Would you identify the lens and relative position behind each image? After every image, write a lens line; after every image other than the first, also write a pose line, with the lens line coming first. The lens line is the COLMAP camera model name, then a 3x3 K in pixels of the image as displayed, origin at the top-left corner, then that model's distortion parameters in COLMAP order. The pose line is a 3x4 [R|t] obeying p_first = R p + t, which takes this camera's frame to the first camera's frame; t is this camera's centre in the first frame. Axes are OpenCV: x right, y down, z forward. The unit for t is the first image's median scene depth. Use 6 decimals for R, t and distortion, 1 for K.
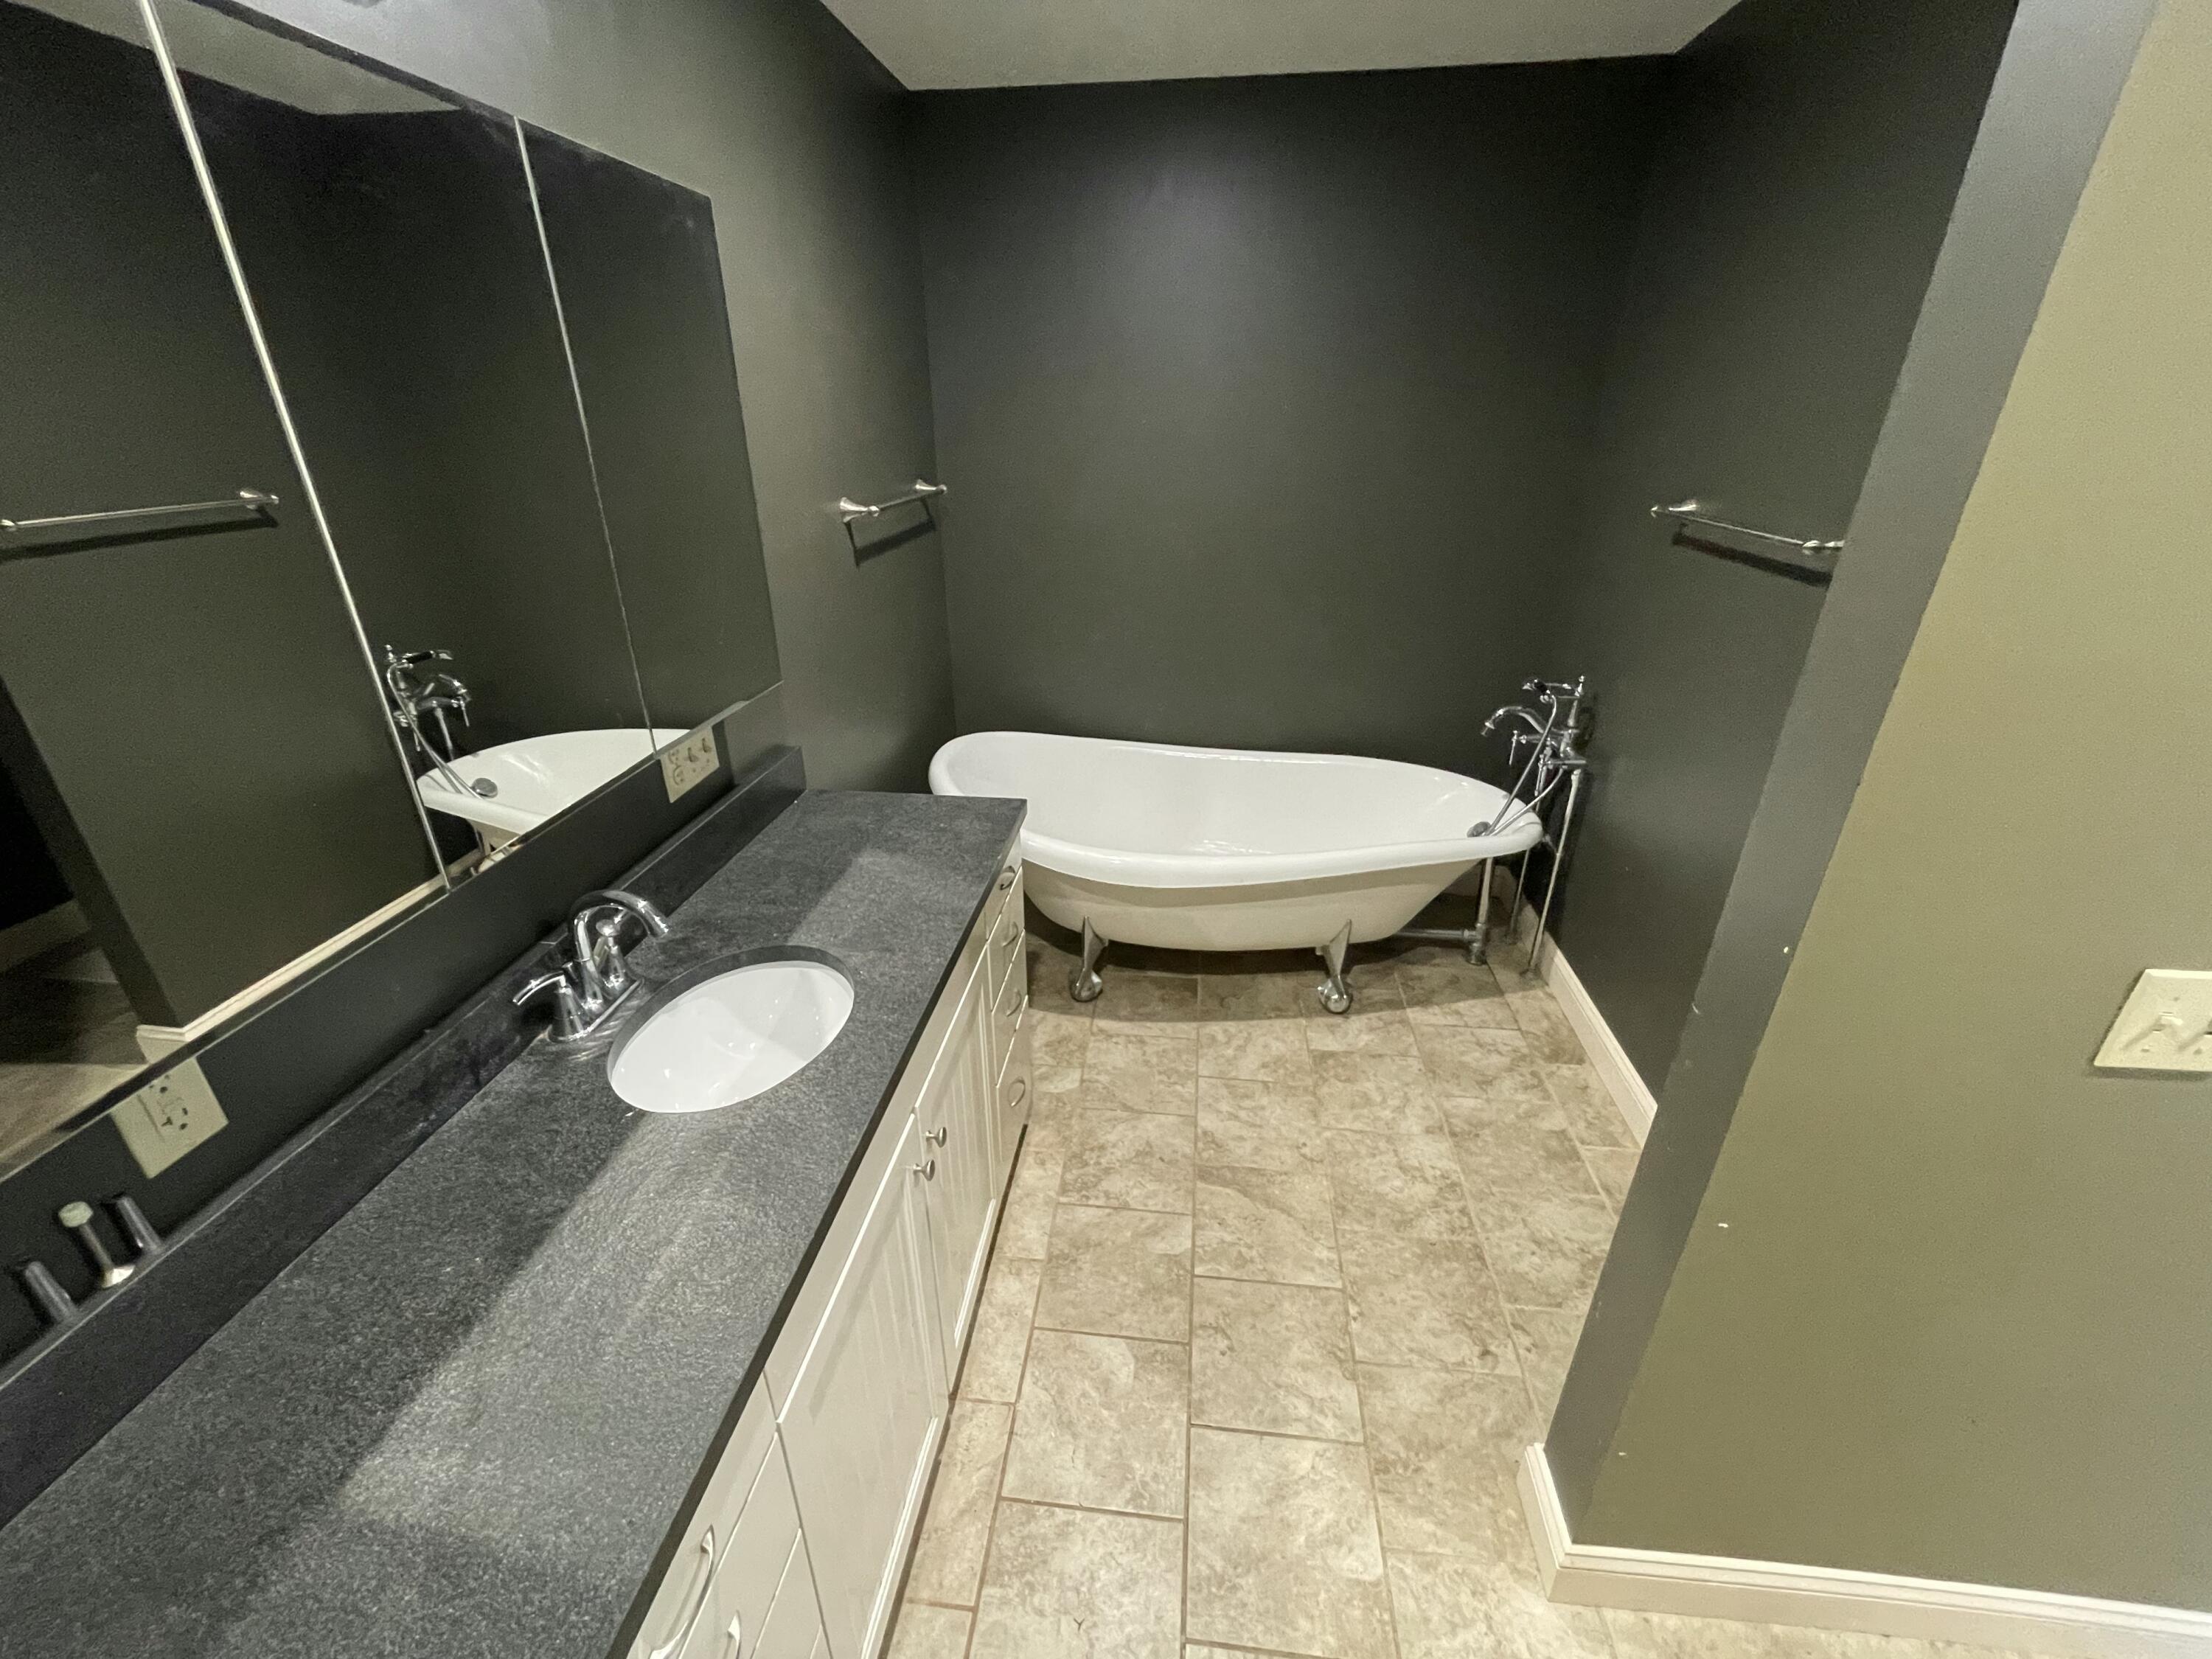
lens RADIAL K [[902.4, 0, 1099.2], [0, 902.4, 819.6], [0, 0, 1]] dist [-0.008536, 0.000218]
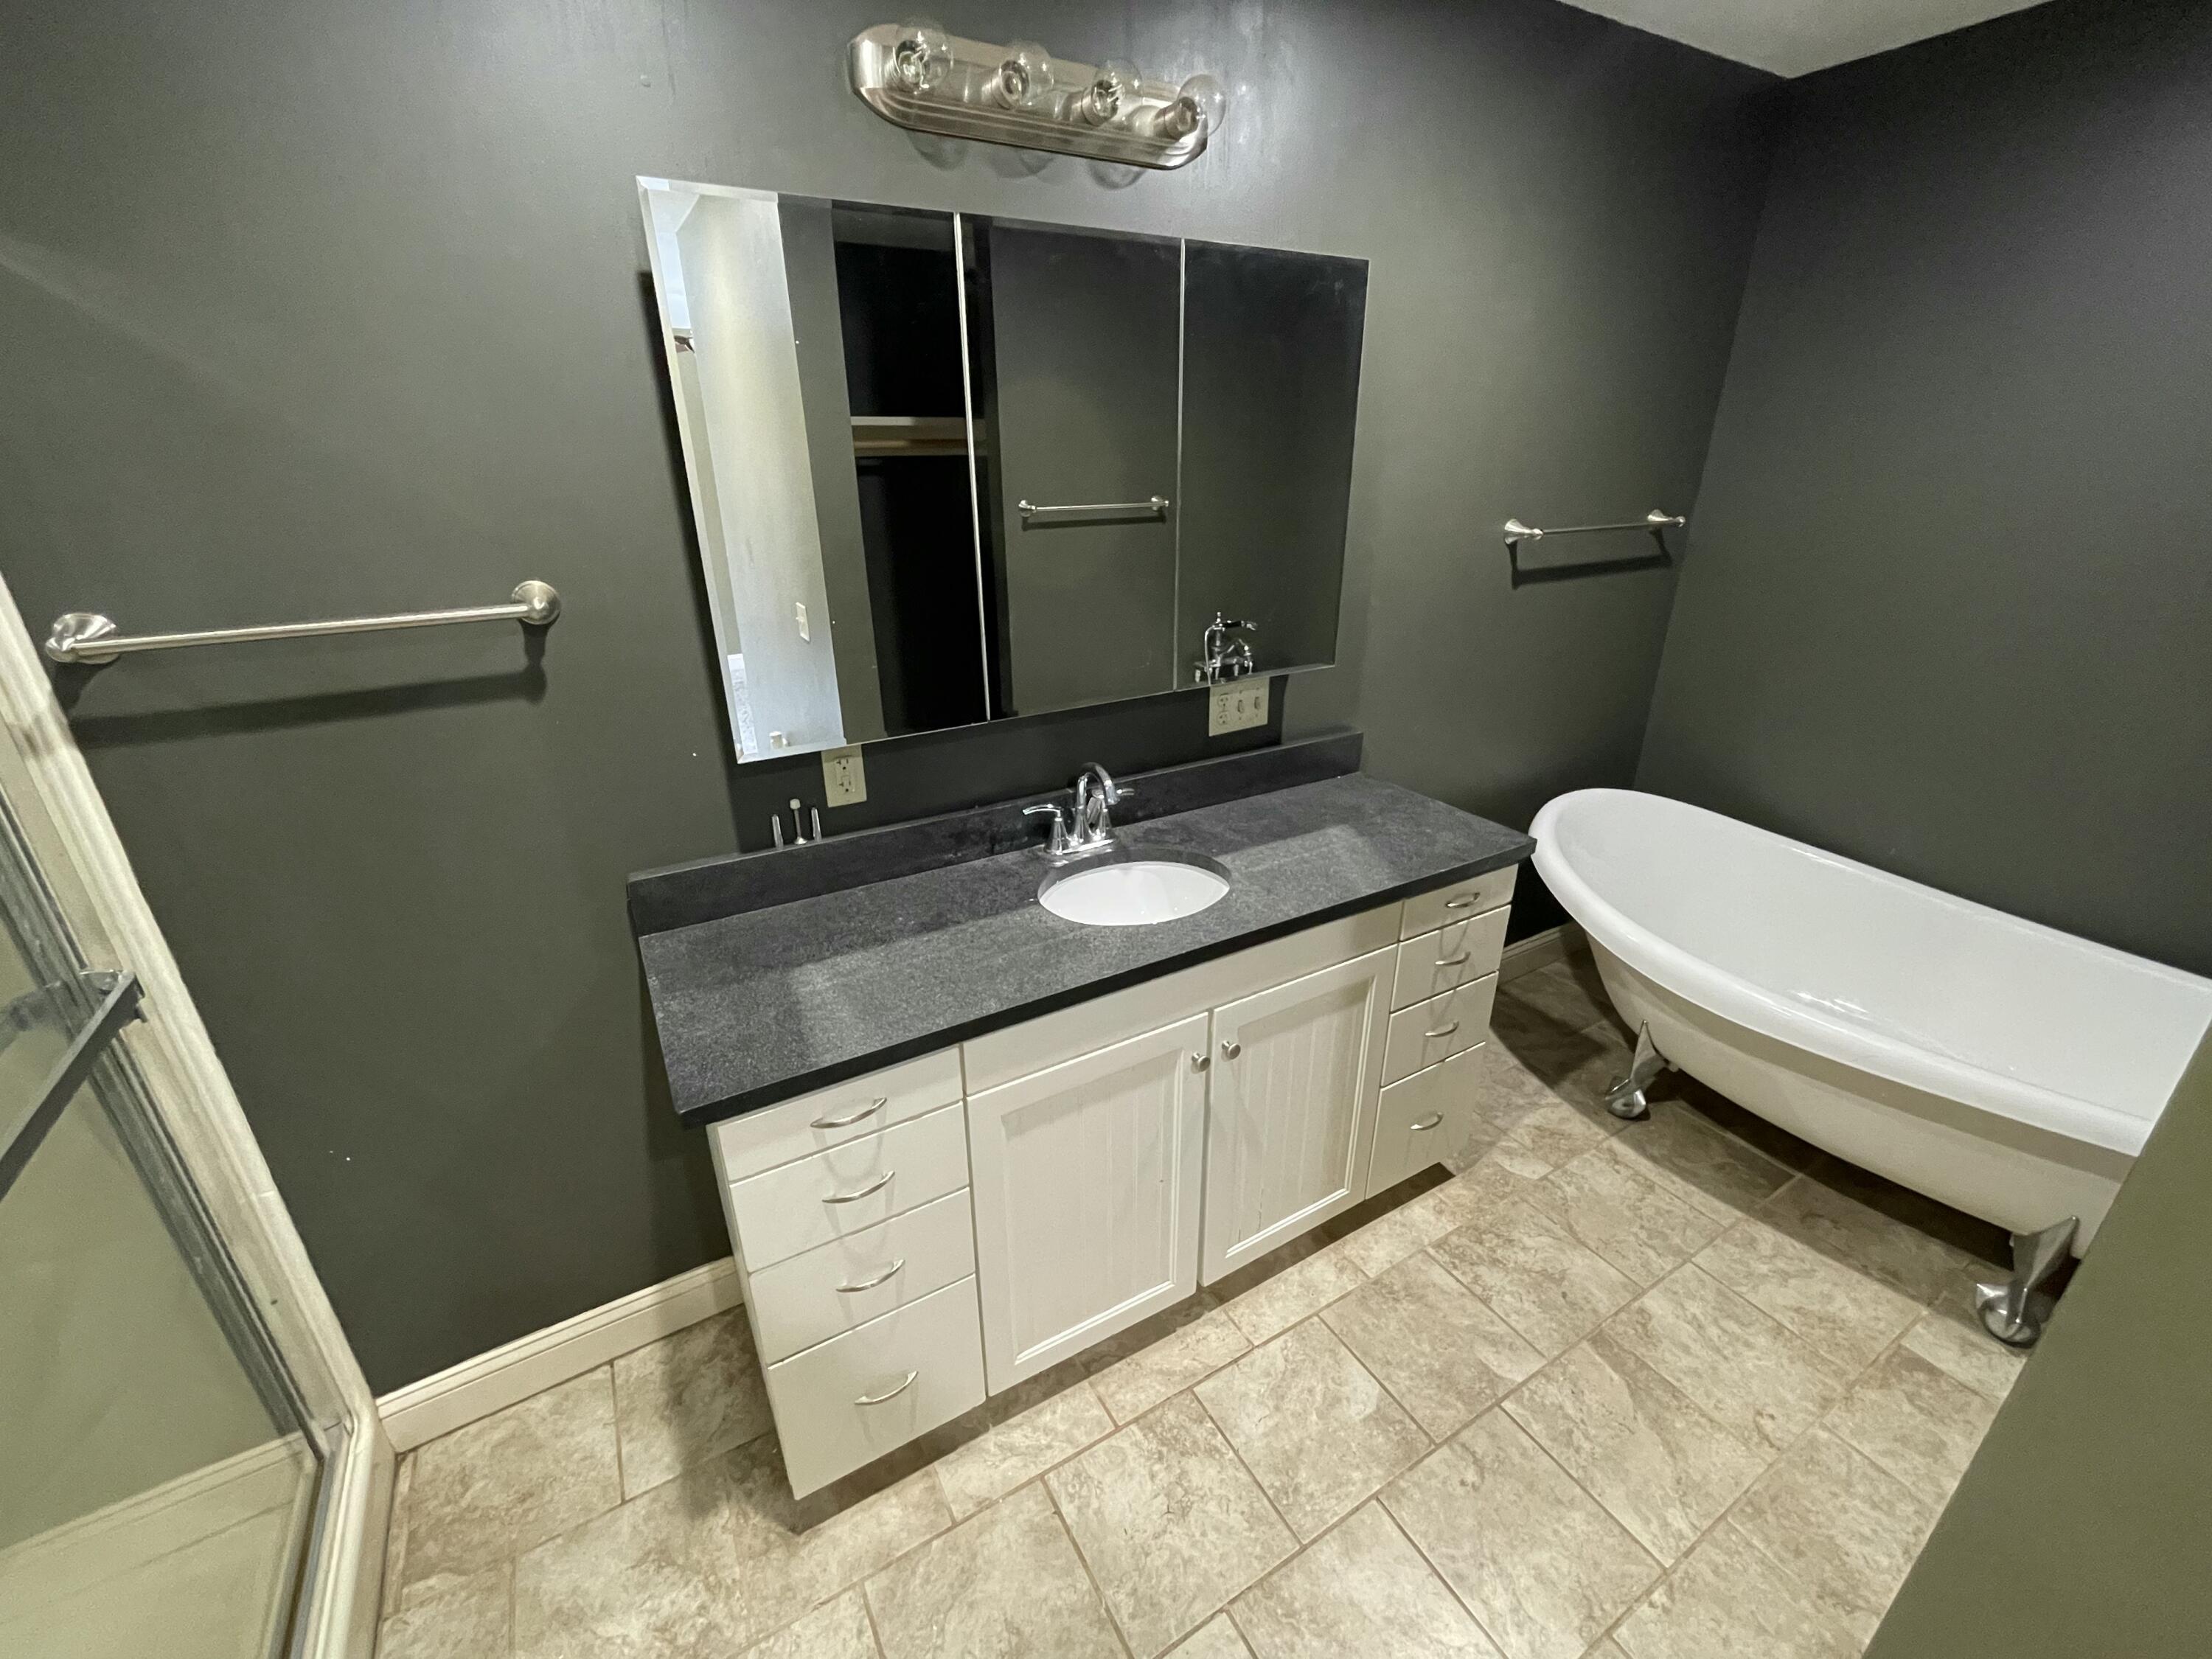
lens RADIAL K [[904.7, 0, 1101.6], [0, 904.7, 819.5], [0, 0, 1]] dist [-0.001661, 0.000264]
pose [[0.600940, 0.299446, -0.741083, 0.375227], [-0.323466, 0.938965, 0.117106, -0.006882], [0.730918, 0.169342, 0.661122, 0.043069]]
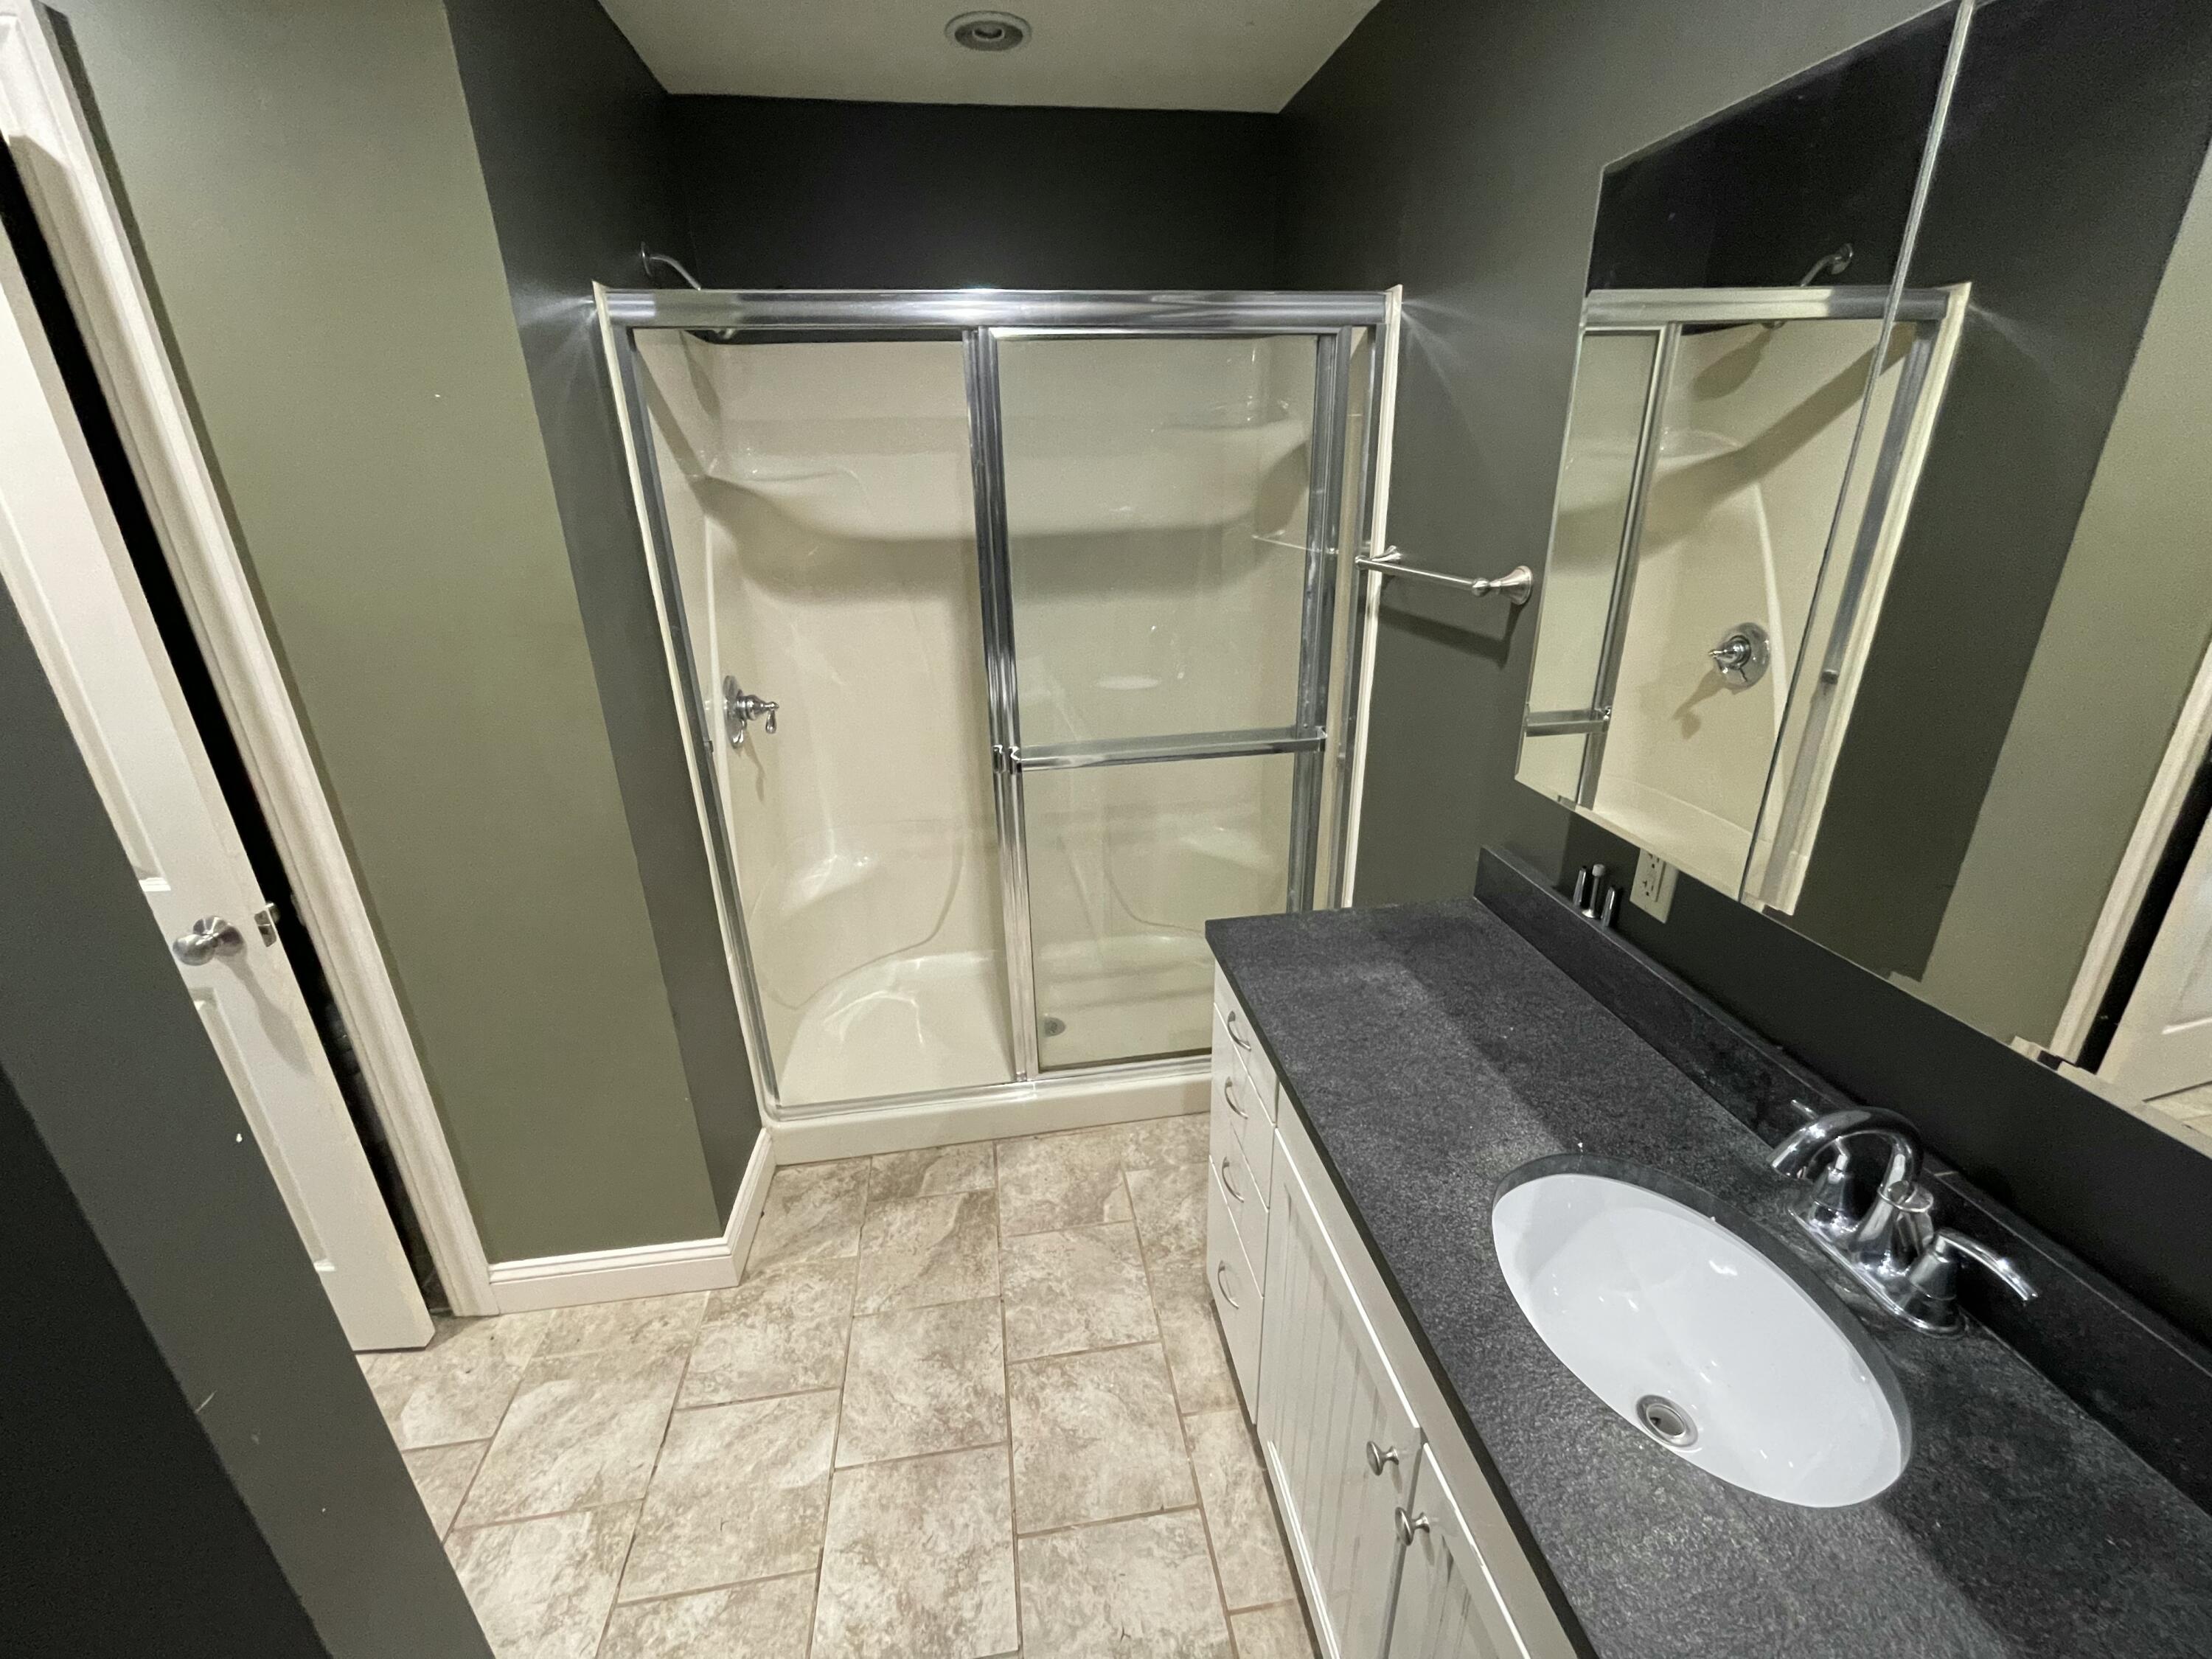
lens RADIAL K [[901.0, 0, 1097.4], [0, 901.0, 818.8], [0, 0, 1]] dist [-0.001787, -0.000652]
pose [[-0.965991, 0.117105, -0.230539, 0.099177], [-0.082065, 0.706634, 0.702805, -0.338903], [0.245209, 0.697822, -0.672991, 0.776526]]
